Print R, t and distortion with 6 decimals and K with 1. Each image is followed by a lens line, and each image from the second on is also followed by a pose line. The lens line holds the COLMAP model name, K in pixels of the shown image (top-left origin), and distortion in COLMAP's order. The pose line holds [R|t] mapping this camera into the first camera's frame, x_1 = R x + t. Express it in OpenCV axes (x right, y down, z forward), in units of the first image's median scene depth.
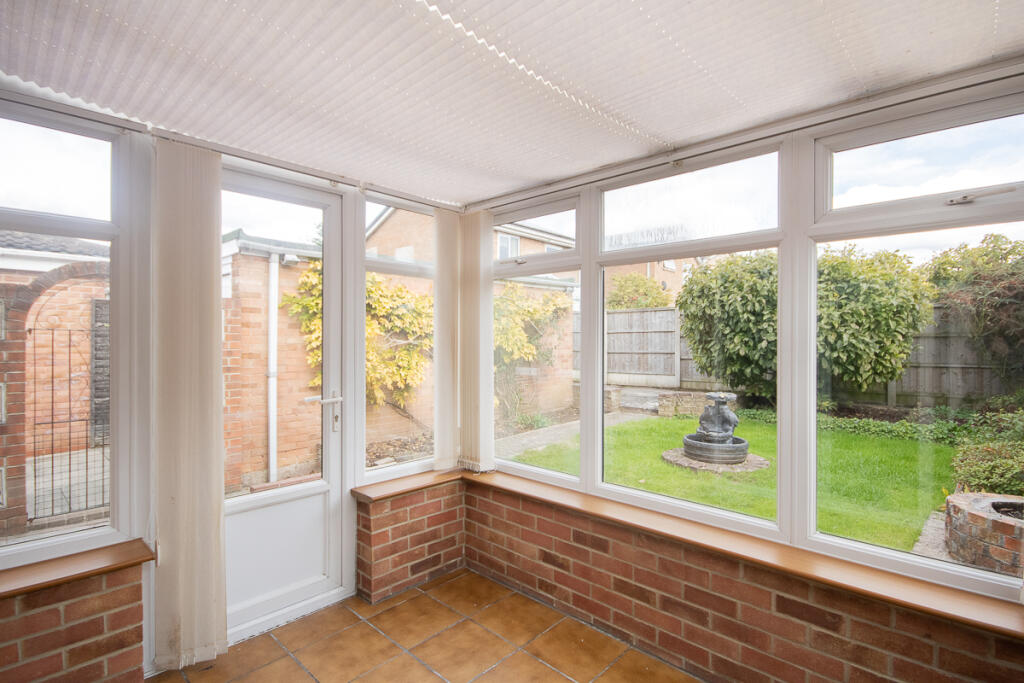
lens RADIAL K [[498.7, 0, 512.0], [0, 498.7, 341.5], [0, 0, 1]] dist [-0.001358, -0.000029]
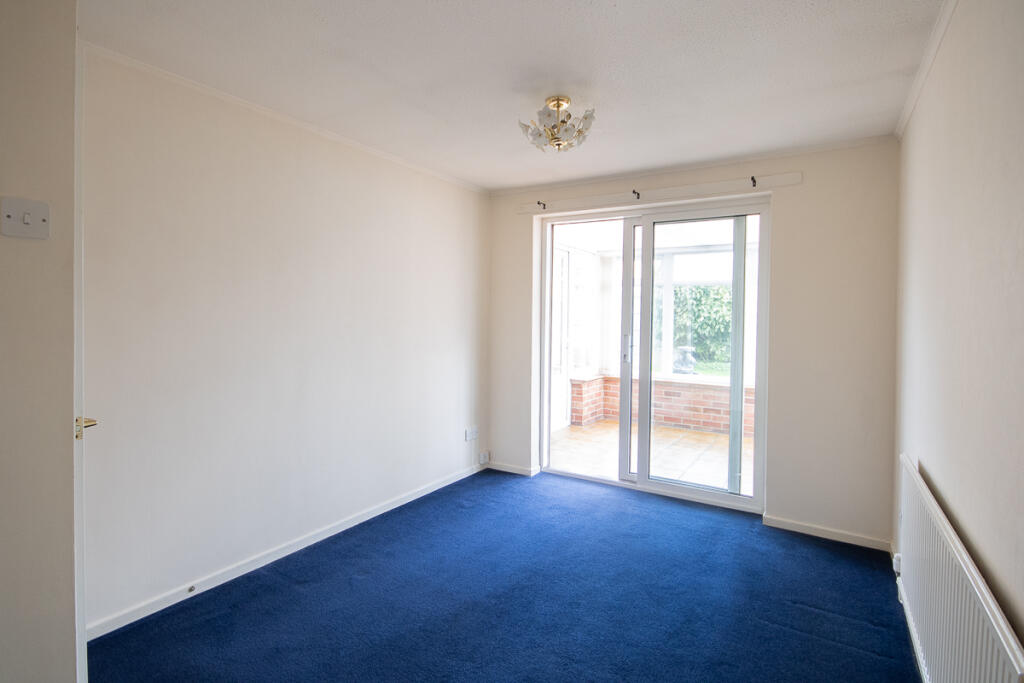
lens RADIAL K [[498.7, 0, 512.0], [0, 498.7, 341.5], [0, 0, 1]] dist [-0.001358, -0.000029]
pose [[0.983405, 0.001489, 0.181415, -0.924063], [-0.011230, 0.998548, 0.052681, 0.000260], [-0.181074, -0.053844, 0.981994, -1.121885]]
